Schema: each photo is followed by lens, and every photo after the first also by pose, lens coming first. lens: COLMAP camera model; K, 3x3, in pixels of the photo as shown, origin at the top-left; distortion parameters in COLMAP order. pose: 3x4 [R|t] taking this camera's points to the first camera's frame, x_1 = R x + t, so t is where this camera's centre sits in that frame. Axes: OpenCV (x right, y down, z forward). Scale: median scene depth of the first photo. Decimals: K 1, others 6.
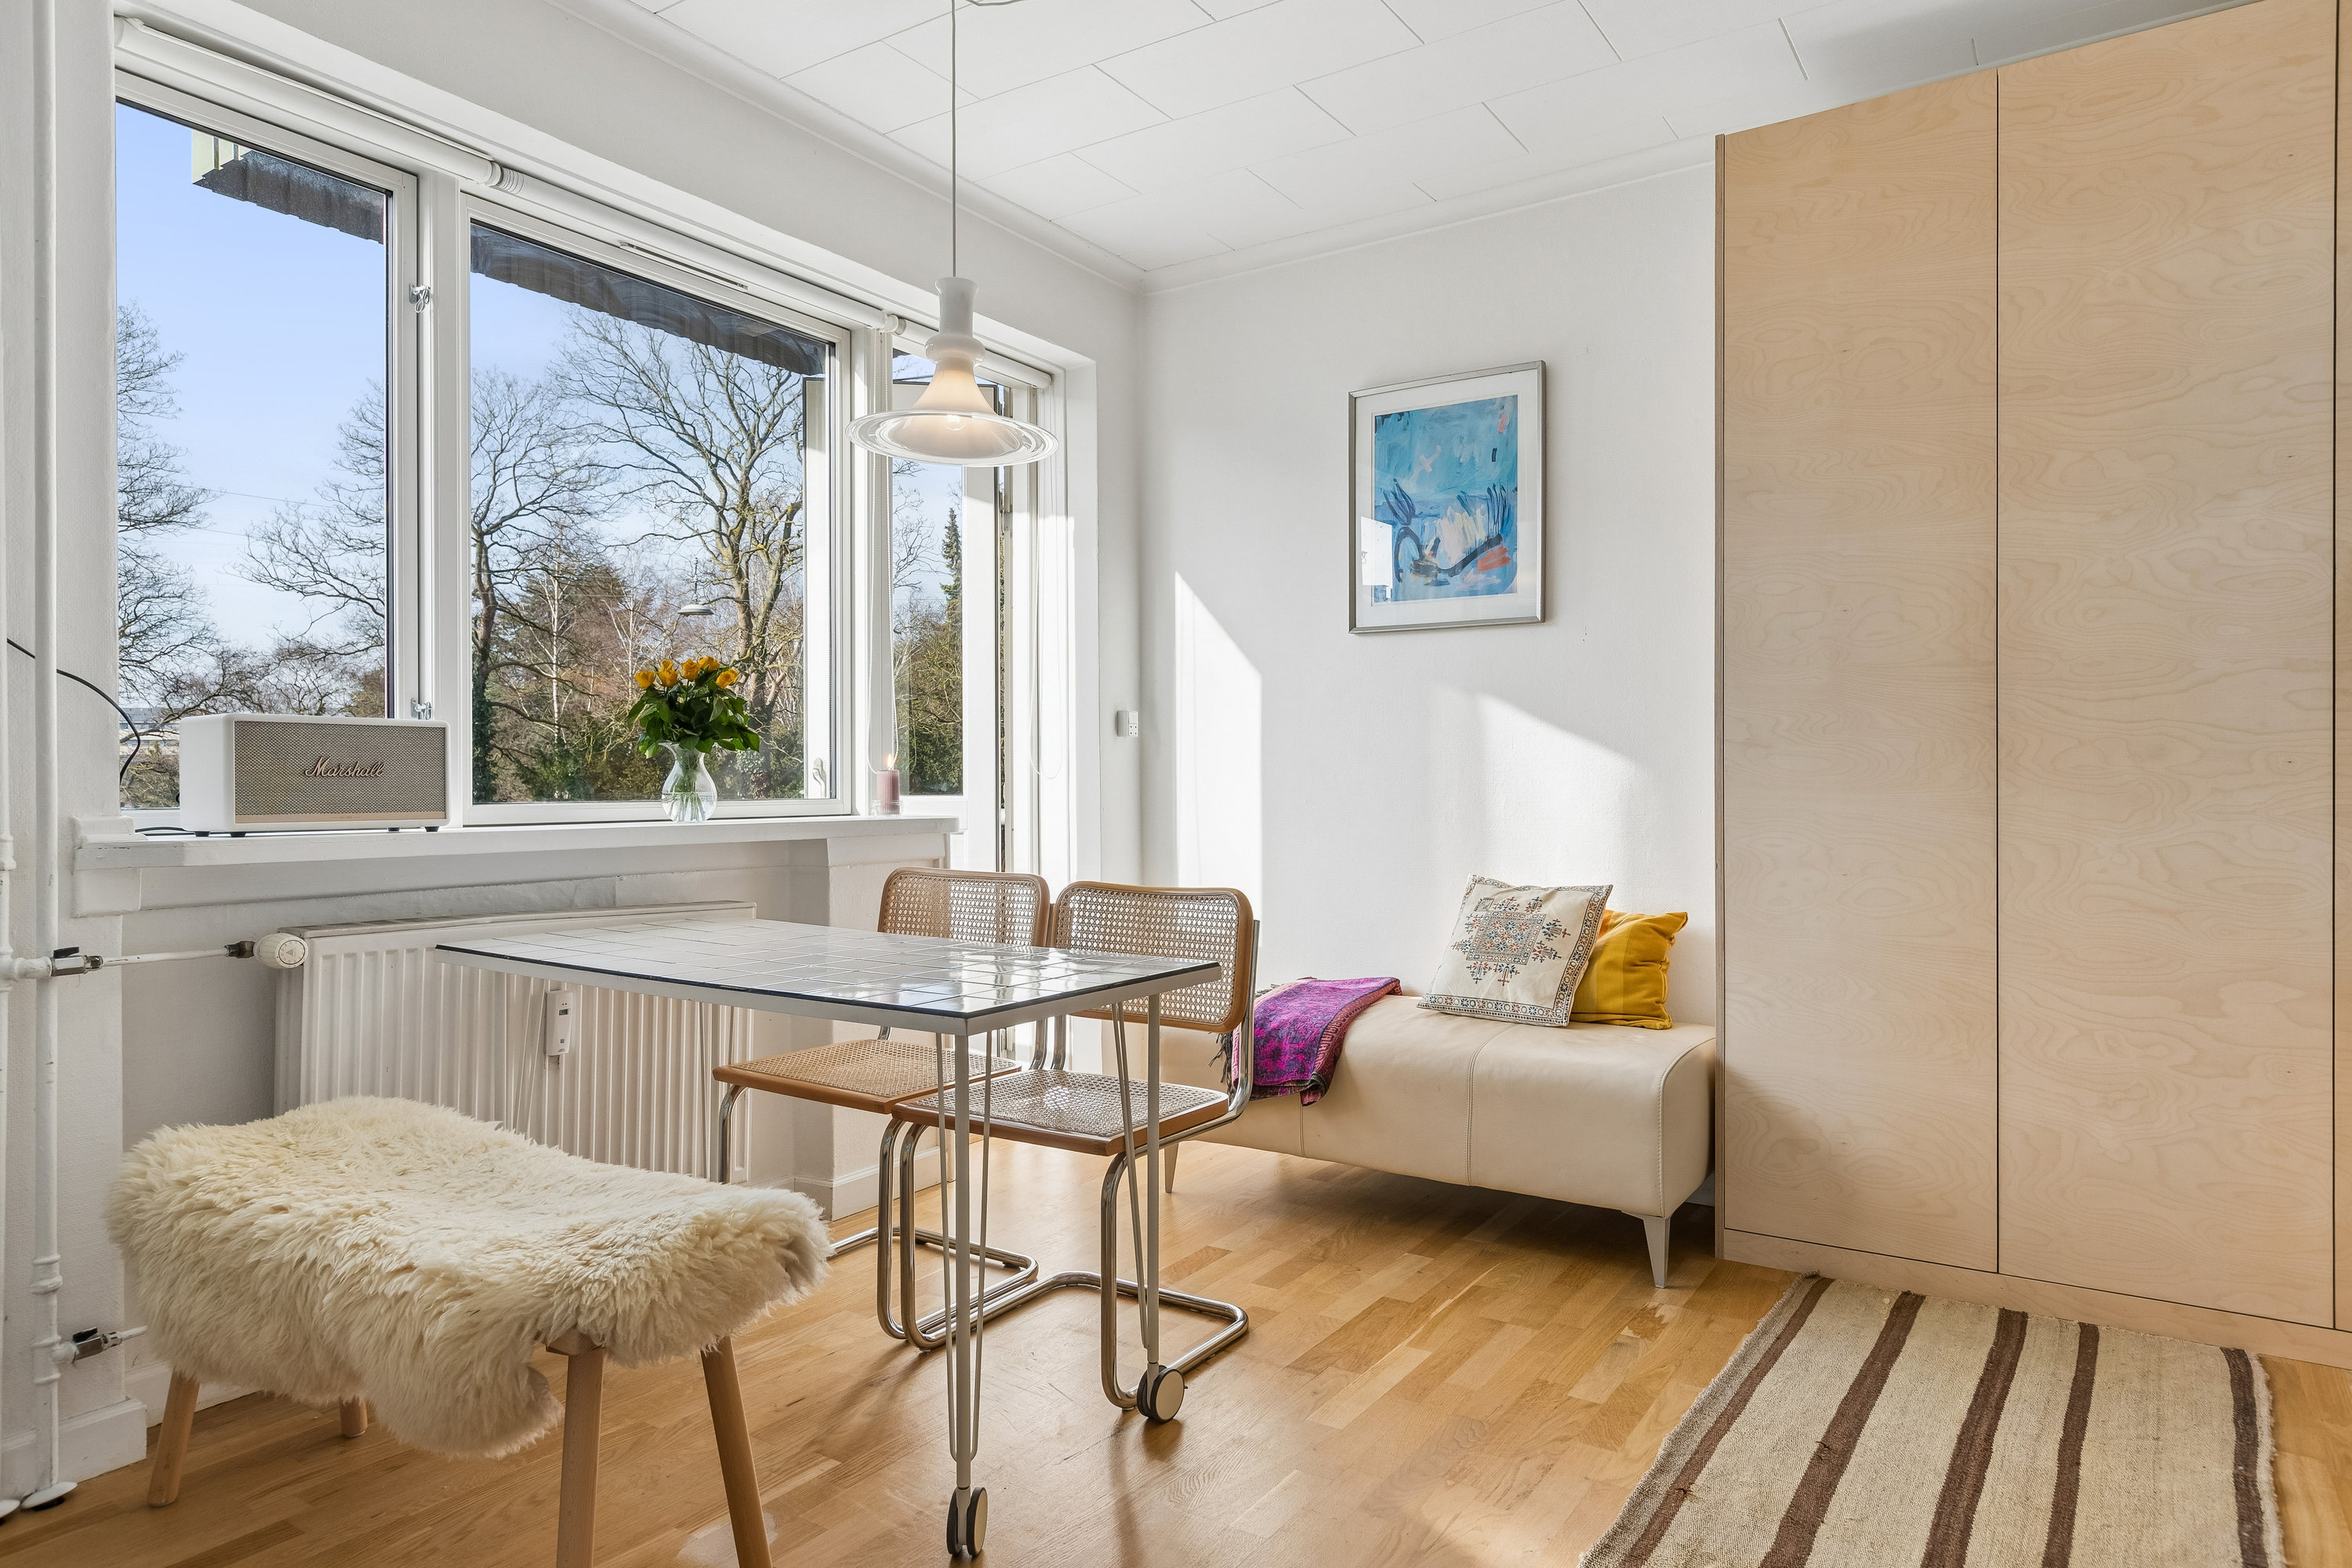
lens RADIAL K [[1385.9, 0, 1168.4], [0, 1385.9, 788.3], [0, 0, 1]] dist [0.000994, -0.001335]
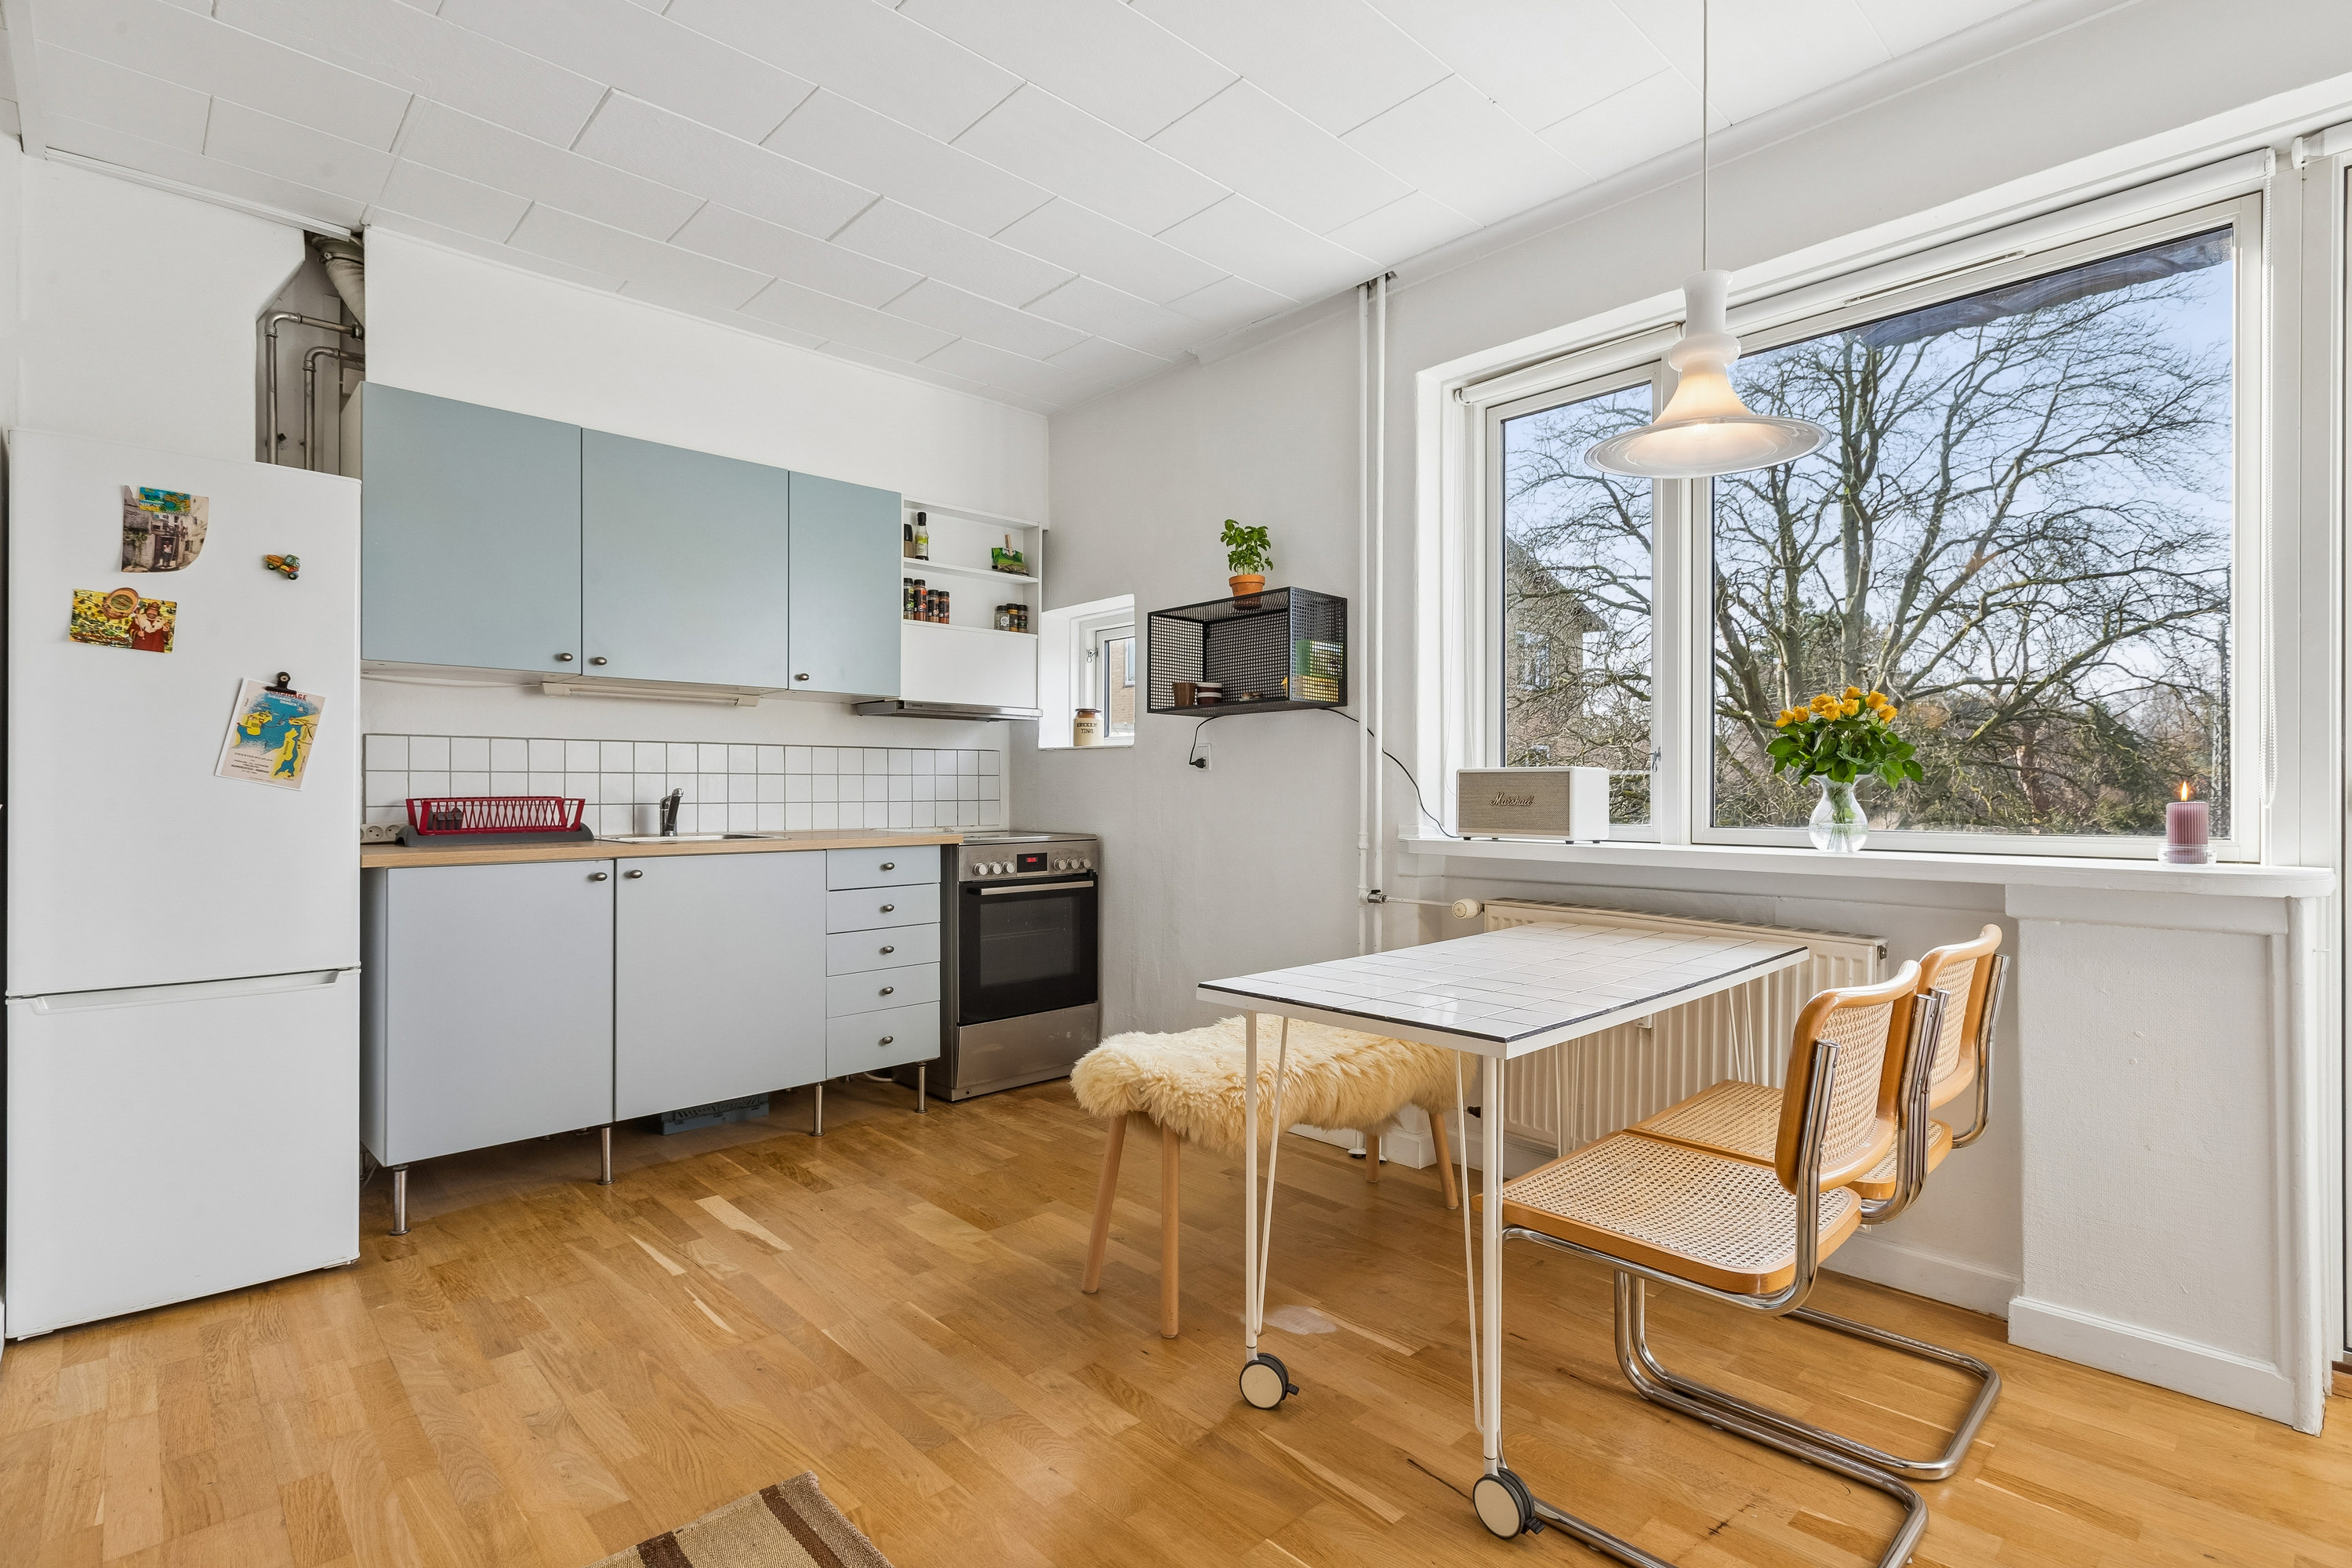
lens RADIAL K [[1107.3, 0, 1189.1], [0, 1107.3, 791.9], [0, 0, 1]] dist [0.000366, -0.001289]
pose [[-0.209018, 0.002801, -0.977908, 0.553579], [-0.005115, 0.999979, 0.003958, -0.021144], [0.977898, 0.005830, -0.209000, 0.707284]]
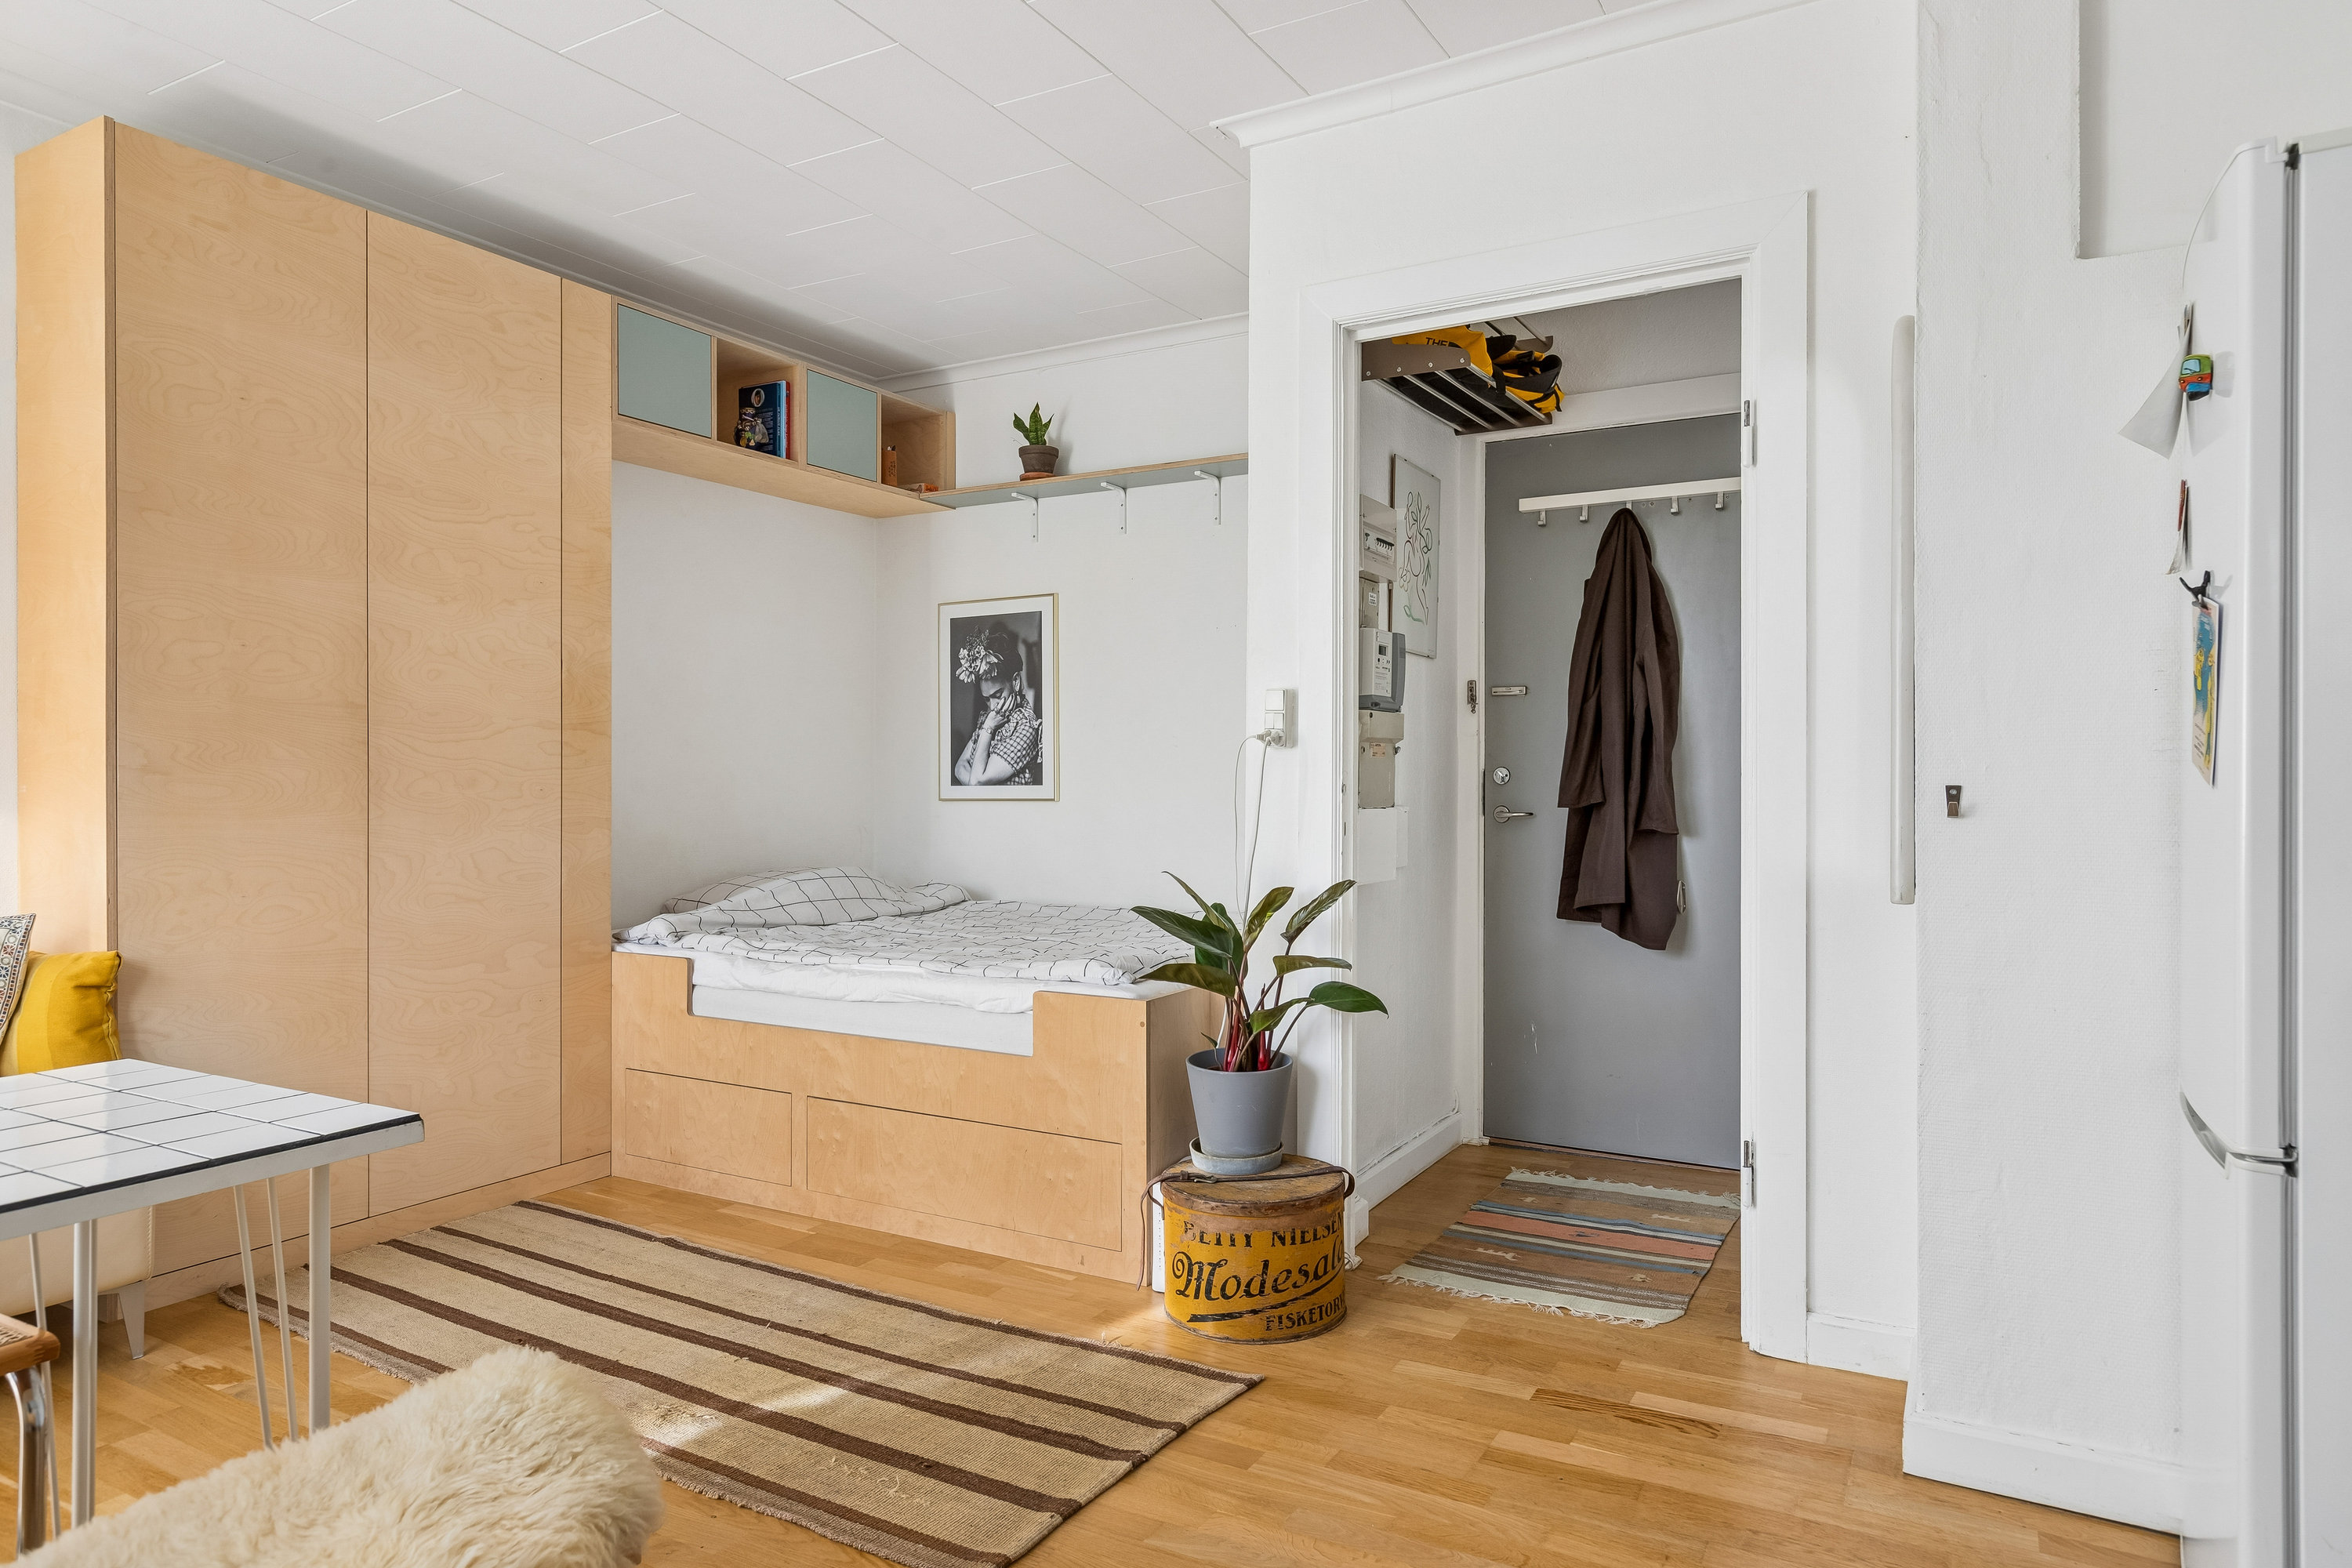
lens RADIAL K [[1385.9, 0, 1170.8], [0, 1385.9, 787.6], [0, 0, 1]] dist [0.000994, -0.001335]
pose [[-0.070879, -0.005531, 0.997470, -0.576641], [0.005139, 0.999969, 0.005910, -0.021696], [-0.997472, 0.005545, -0.070848, 0.351708]]
